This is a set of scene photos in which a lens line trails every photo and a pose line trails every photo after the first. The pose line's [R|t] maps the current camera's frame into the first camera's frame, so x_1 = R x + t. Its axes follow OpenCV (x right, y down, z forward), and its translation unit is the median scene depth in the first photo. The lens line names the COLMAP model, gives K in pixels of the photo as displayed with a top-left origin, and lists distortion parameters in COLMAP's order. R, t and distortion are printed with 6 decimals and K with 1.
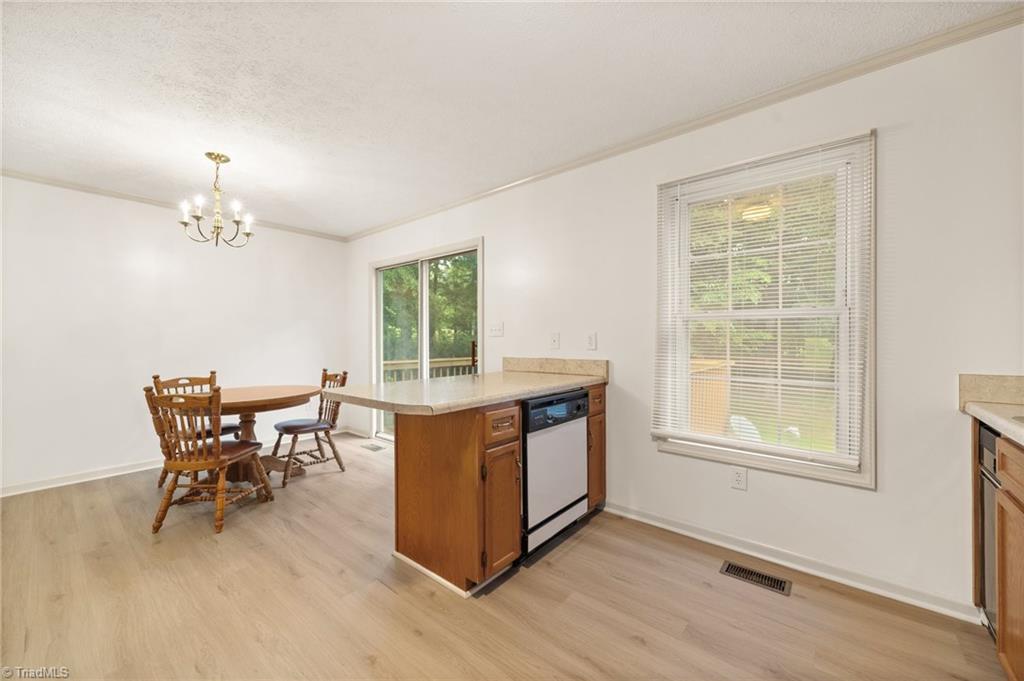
lens RADIAL K [[392.7, 0, 519.7], [0, 392.7, 339.7], [0, 0, 1]] dist [0.002618, 0.000031]
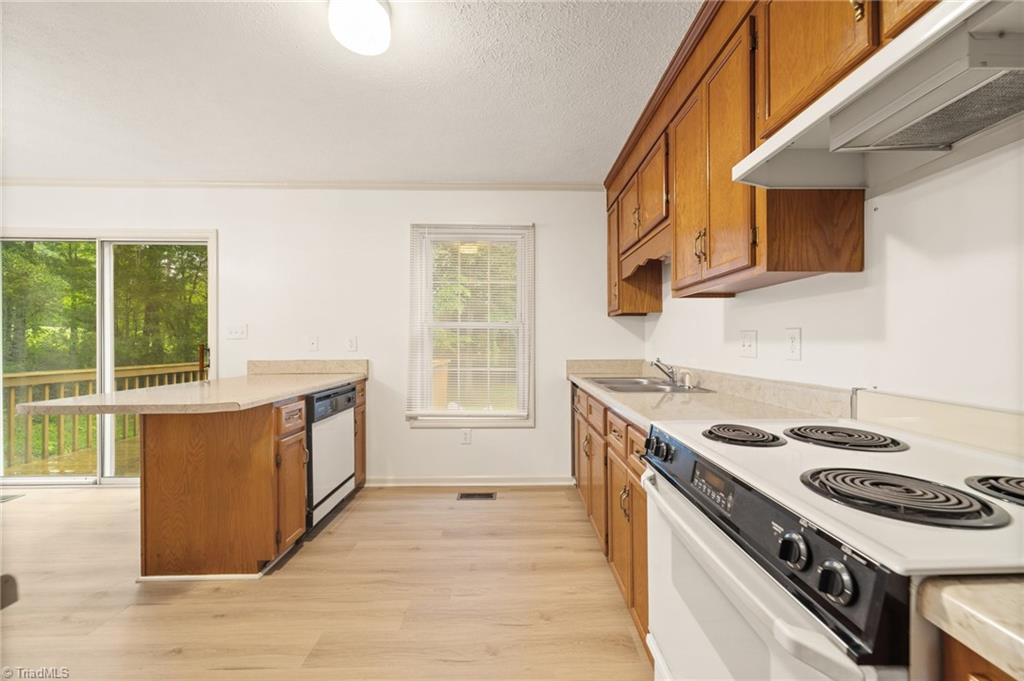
lens RADIAL K [[392.7, 0, 519.7], [0, 392.7, 339.7], [0, 0, 1]] dist [0.002618, 0.000031]
pose [[0.762483, 0.004961, 0.646989, -0.258120], [0.000147, 0.999969, -0.007842, 0.001977], [-0.647008, 0.006074, 0.762459, -0.269721]]
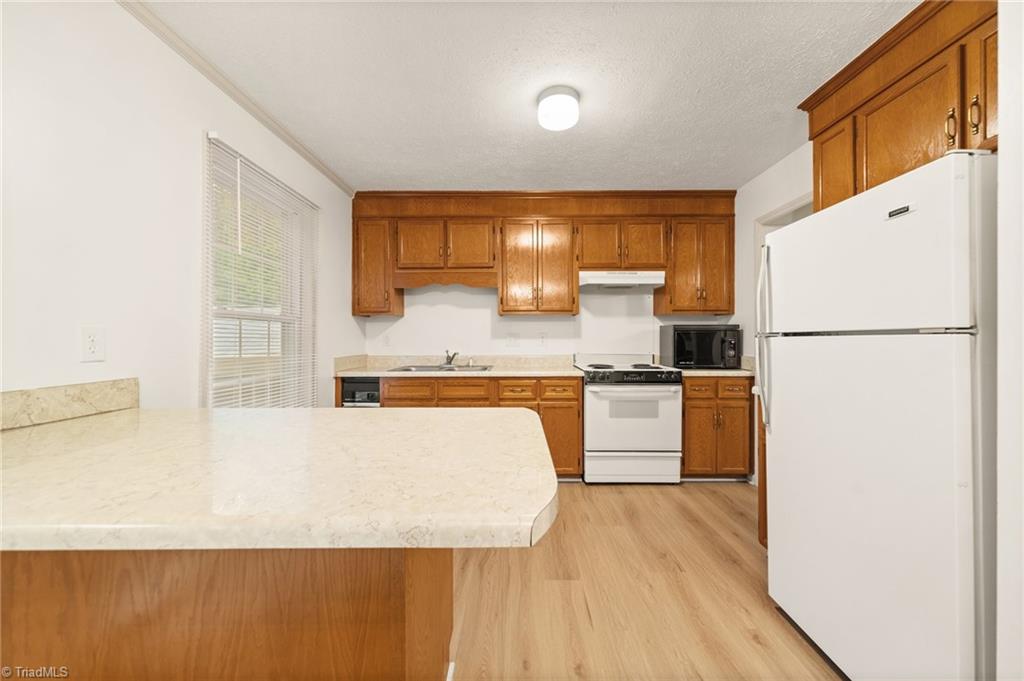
lens RADIAL K [[389.6, 0, 521.6], [0, 389.6, 336.6], [0, 0, 1]] dist [-0.000899, -0.000045]
pose [[-0.632313, 0.008291, 0.774668, -0.736780], [0.005873, 0.999965, -0.005909, 0.000392], [-0.774690, 0.000813, -0.632340, 1.222532]]
